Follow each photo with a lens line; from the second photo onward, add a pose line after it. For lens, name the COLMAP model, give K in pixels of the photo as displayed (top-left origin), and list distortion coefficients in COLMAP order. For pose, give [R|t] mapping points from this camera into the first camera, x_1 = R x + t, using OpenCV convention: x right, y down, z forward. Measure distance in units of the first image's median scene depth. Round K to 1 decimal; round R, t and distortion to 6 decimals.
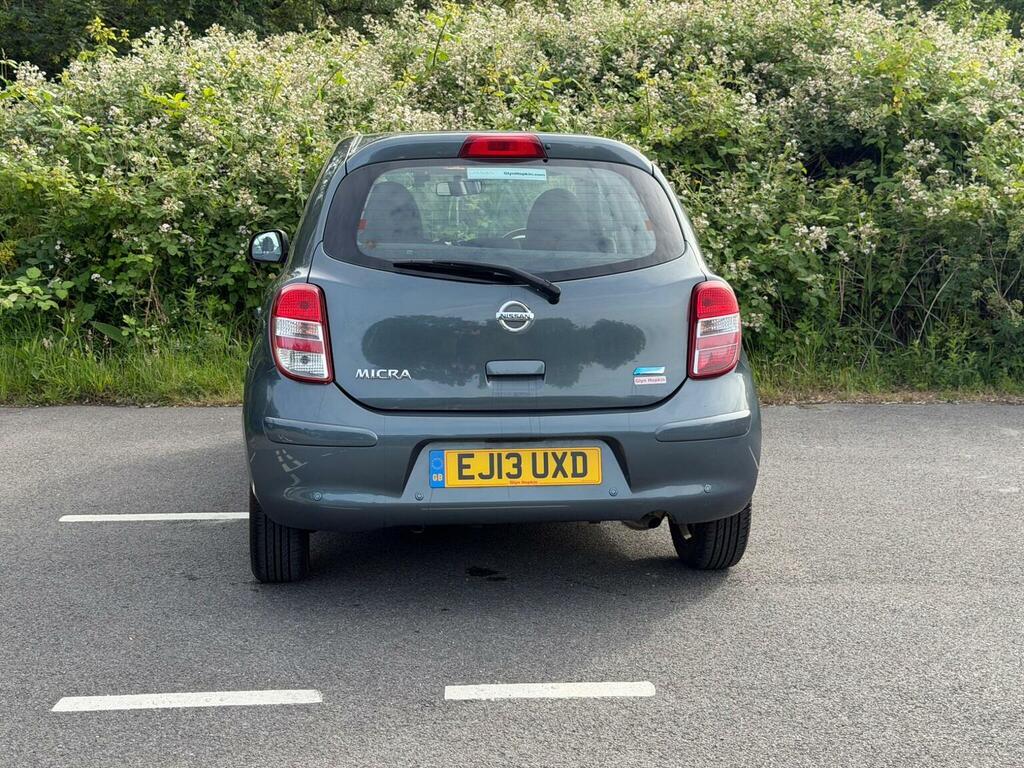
lens RADIAL K [[1417.7, 0, 491.8], [0, 1417.7, 389.2], [0, 0, 1]] dist [0.099311, 0.000000]
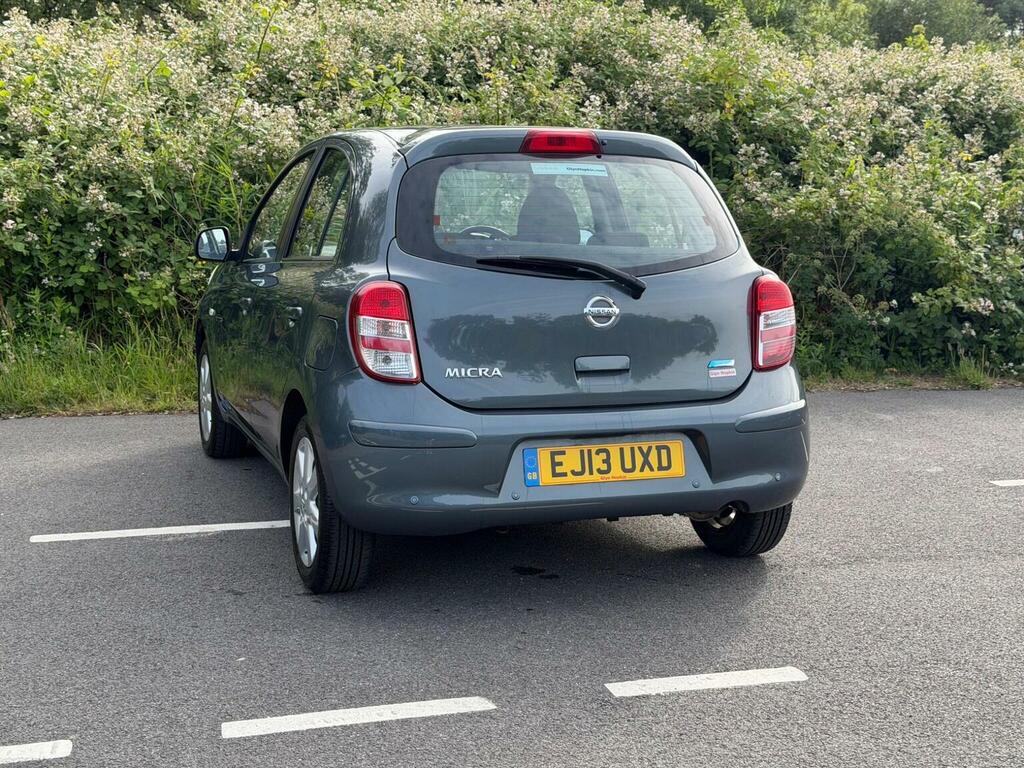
lens RADIAL K [[1417.7, 0, 506.2], [0, 1417.7, 390.9], [0, 0, 1]] dist [0.099311, 0.000000]
pose [[0.974546, -0.024999, 0.222790, -0.237274], [0.024817, 0.999685, 0.003616, -0.000873], [-0.222810, 0.002005, 0.974860, 0.035217]]
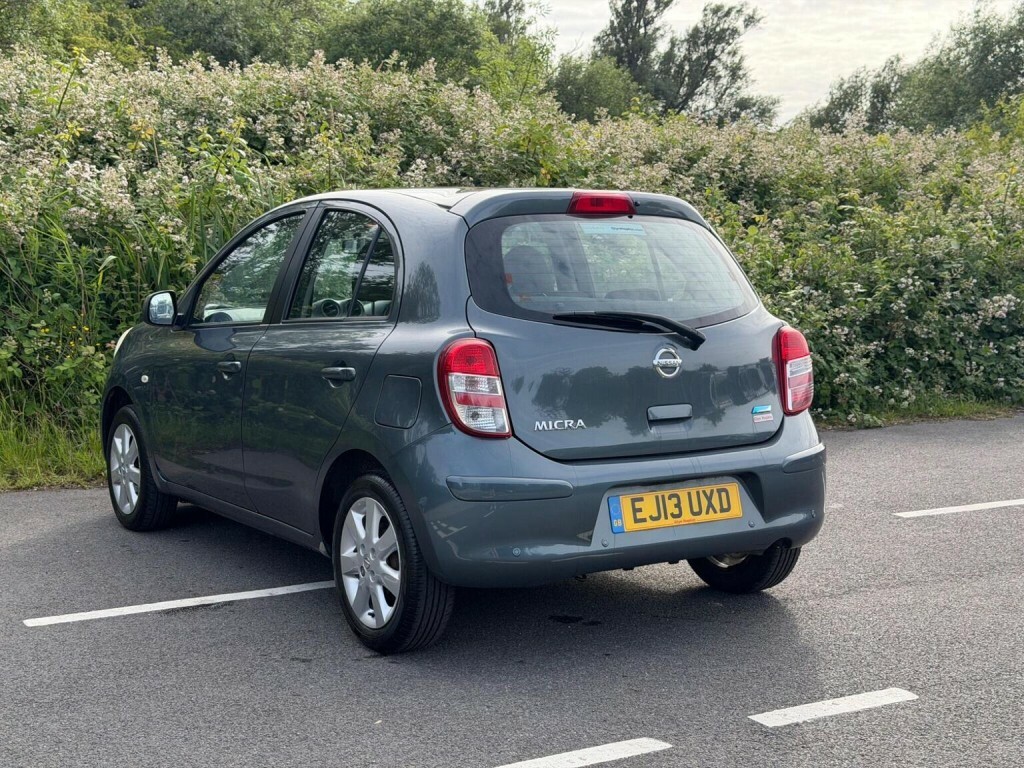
lens RADIAL K [[1417.7, 0, 505.0], [0, 1417.7, 384.4], [0, 0, 1]] dist [0.099311, 0.000000]
pose [[0.896780, -0.041666, 0.440512, -0.481601], [0.063630, 0.997353, -0.035200, -0.005581], [-0.437879, 0.059597, 0.897057, 0.097145]]
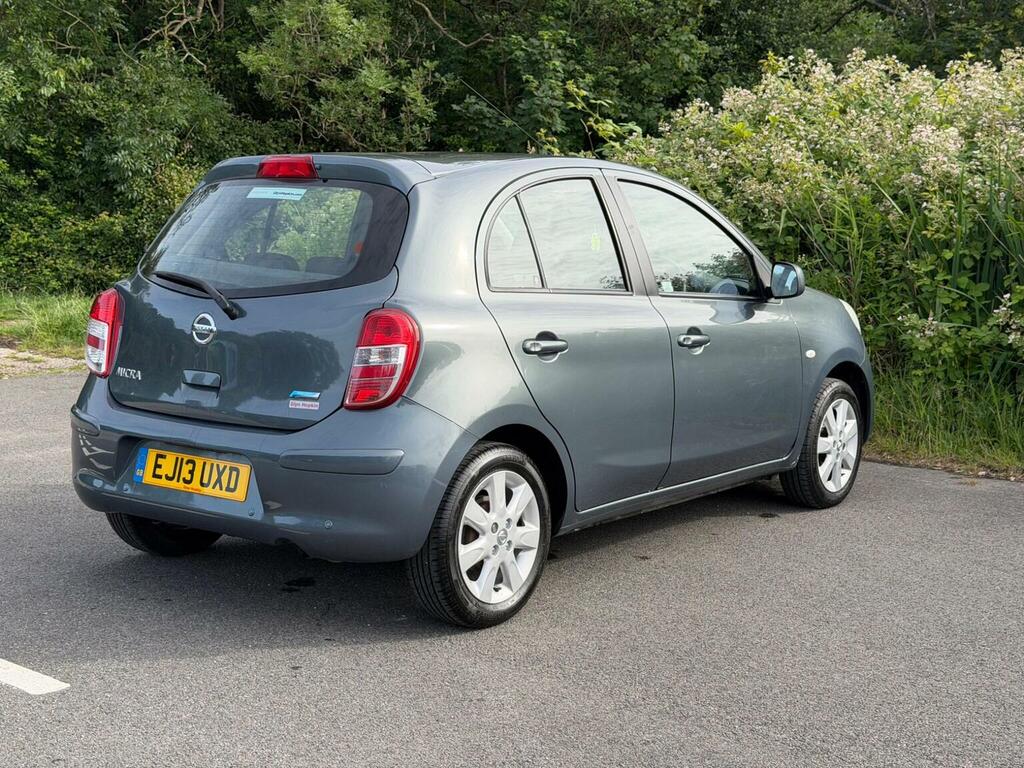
lens RADIAL K [[1417.7, 0, 509.8], [0, 1417.7, 382.7], [0, 0, 1]] dist [0.099311, 0.000000]
pose [[0.729545, 0.091203, -0.677824, 0.773866], [-0.109065, 0.993900, 0.016345, -0.046719], [0.675181, 0.062003, 0.735042, 0.335908]]
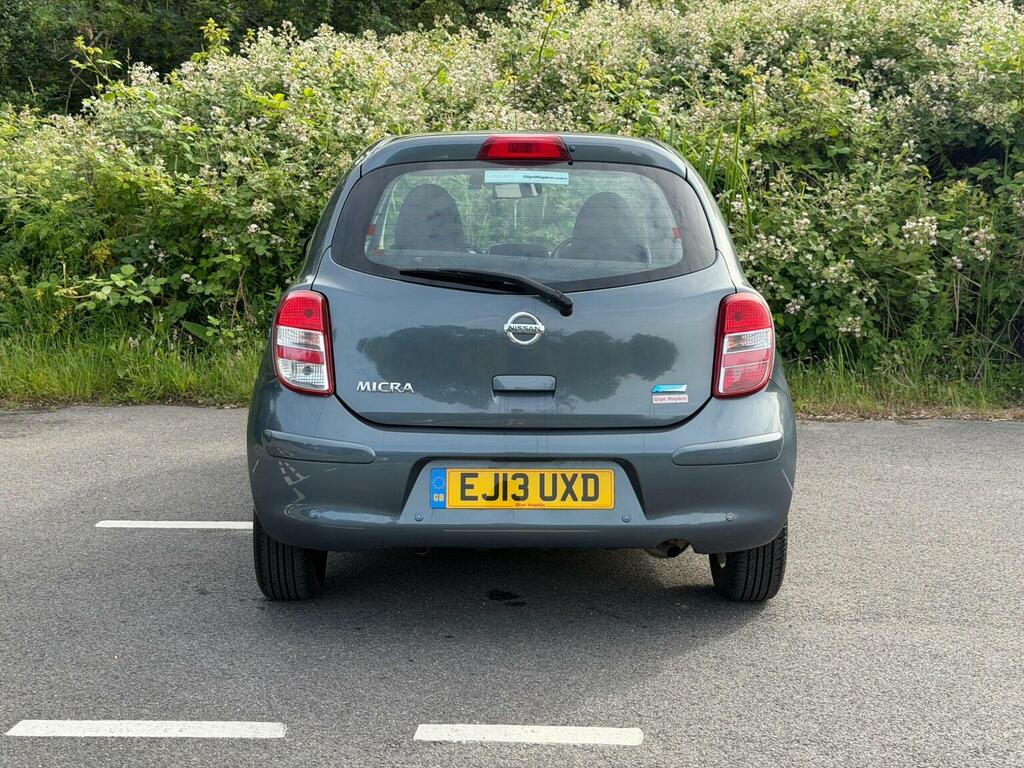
lens RADIAL K [[1417.7, 0, 501.7], [0, 1417.7, 382.5], [0, 0, 1]] dist [0.099311, 0.000000]
pose [[0.994912, 0.018488, -0.099038, 0.082910], [-0.018850, 0.999819, -0.002713, -0.011026], [0.098970, 0.004566, 0.995080, 0.053330]]
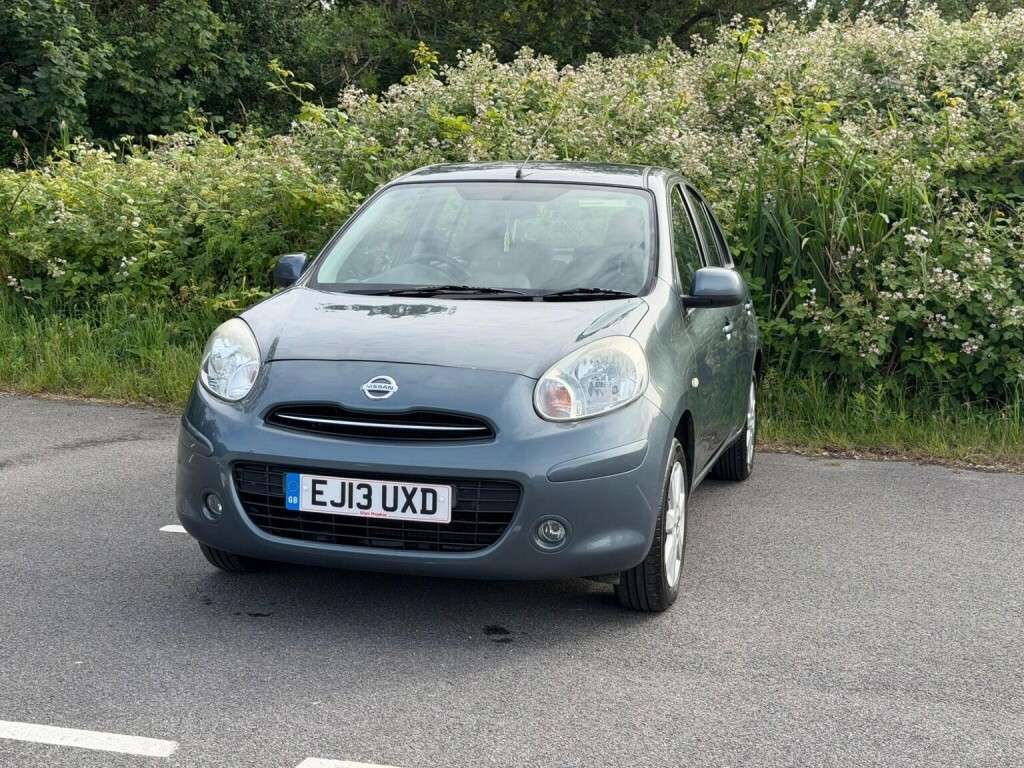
lens RADIAL K [[1417.7, 0, 490.7], [0, 1417.7, 415.1], [0, 0, 1]] dist [0.099311, 0.000000]
pose [[0.953738, 0.069112, -0.292587, 0.259119], [-0.068650, 0.997570, 0.011861, -0.017380], [0.292696, 0.008774, 0.956165, 0.096673]]
